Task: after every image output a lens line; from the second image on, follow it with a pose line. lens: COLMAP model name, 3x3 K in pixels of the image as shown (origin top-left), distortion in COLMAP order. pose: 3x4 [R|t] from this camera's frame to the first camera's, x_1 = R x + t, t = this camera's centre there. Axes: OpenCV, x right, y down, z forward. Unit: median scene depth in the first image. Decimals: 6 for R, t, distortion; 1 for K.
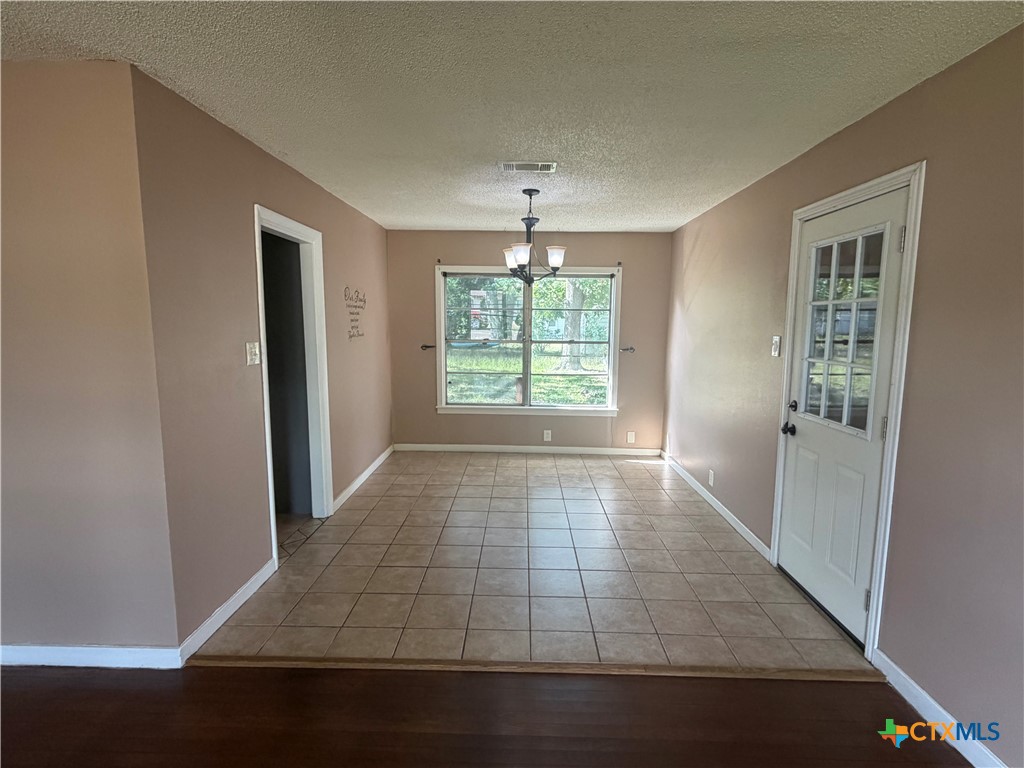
lens RADIAL K [[507.0, 0, 510.8], [0, 507.0, 385.3], [0, 0, 1]] dist [-0.001650, -0.000240]
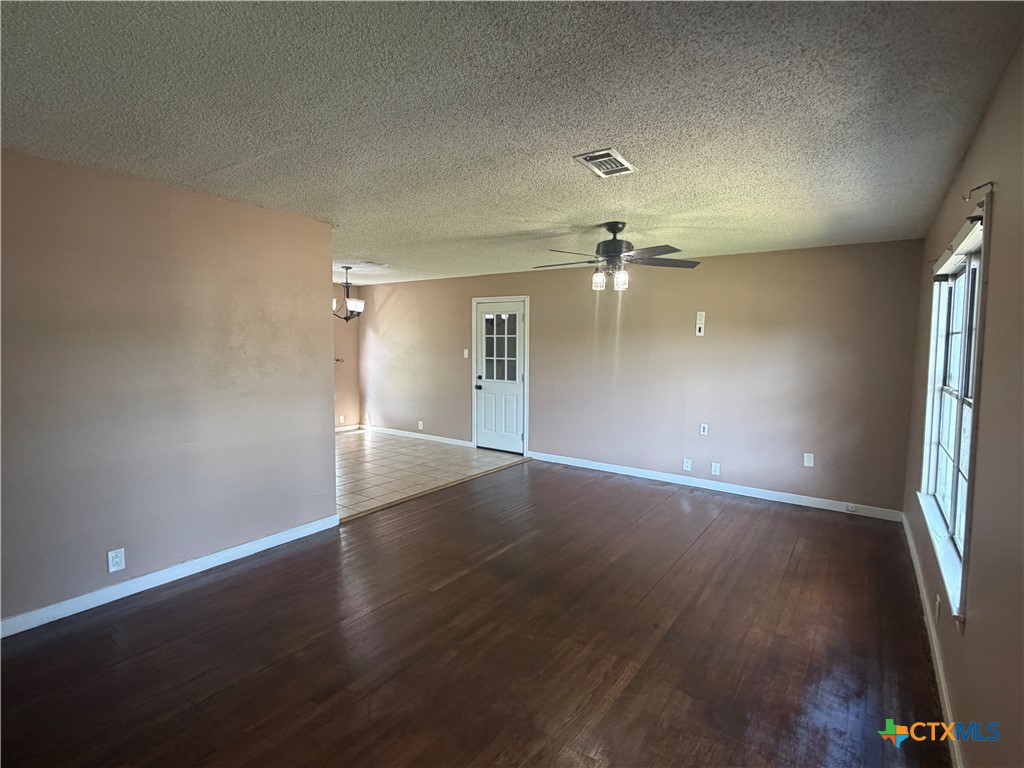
lens RADIAL K [[507.0, 0, 512.4], [0, 507.0, 379.4], [0, 0, 1]] dist [-0.001650, -0.000240]
pose [[0.549453, -0.058871, 0.833448, -1.390649], [0.097190, 0.995246, 0.006228, 0.050249], [-0.829853, 0.077581, 0.552563, -0.478952]]
